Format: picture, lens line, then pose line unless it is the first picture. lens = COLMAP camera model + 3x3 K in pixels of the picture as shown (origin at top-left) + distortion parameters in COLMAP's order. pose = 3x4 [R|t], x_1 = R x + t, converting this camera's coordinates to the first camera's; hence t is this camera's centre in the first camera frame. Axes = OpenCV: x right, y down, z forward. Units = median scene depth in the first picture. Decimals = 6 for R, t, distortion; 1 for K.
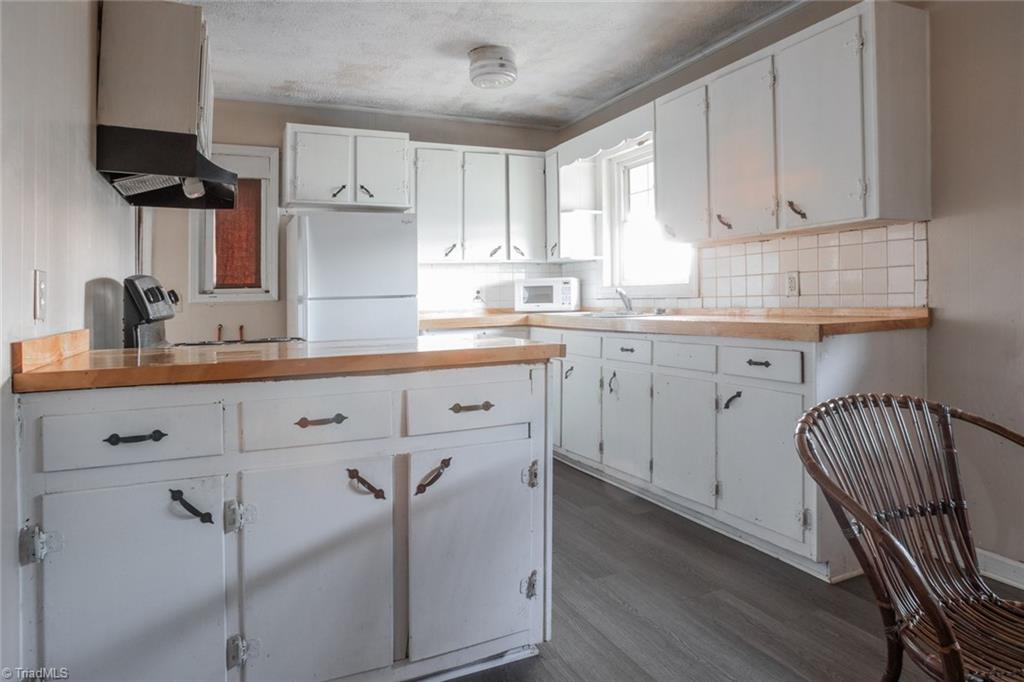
lens RADIAL K [[593.8, 0, 509.1], [0, 593.8, 293.4], [0, 0, 1]] dist [-0.033373, 0.050697]
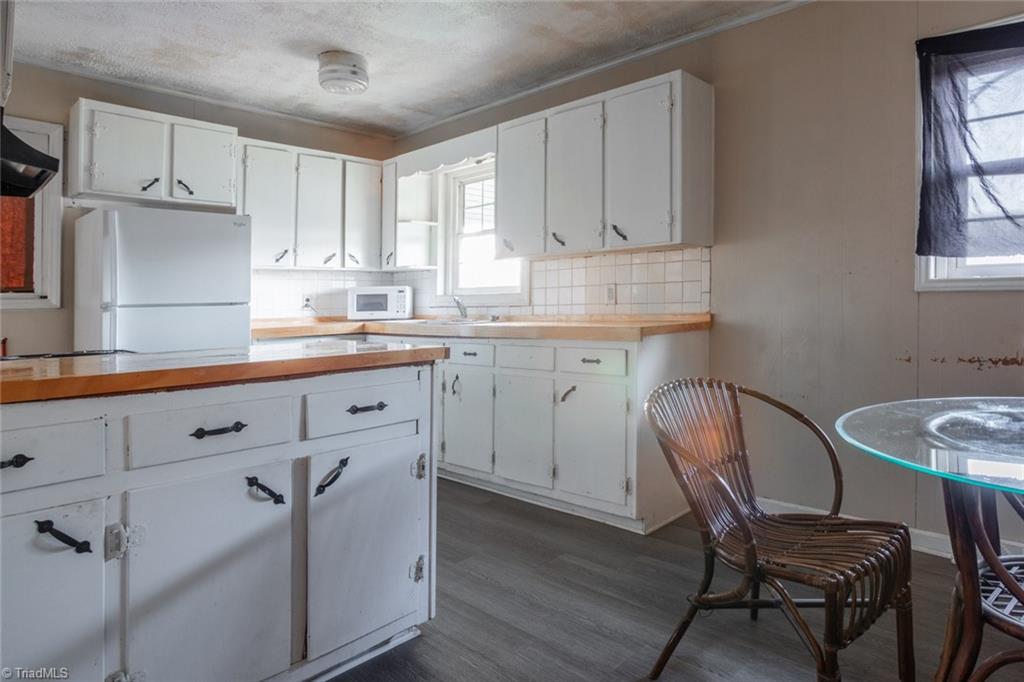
lens RADIAL K [[615.0, 0, 513.4], [0, 615.0, 313.7], [0, 0, 1]] dist [0.000268, 0.061290]
pose [[0.930469, -0.002519, 0.366361, -0.161753], [-0.004101, 0.999842, 0.017290, 0.002558], [-0.366347, -0.017590, 0.930312, -0.083221]]
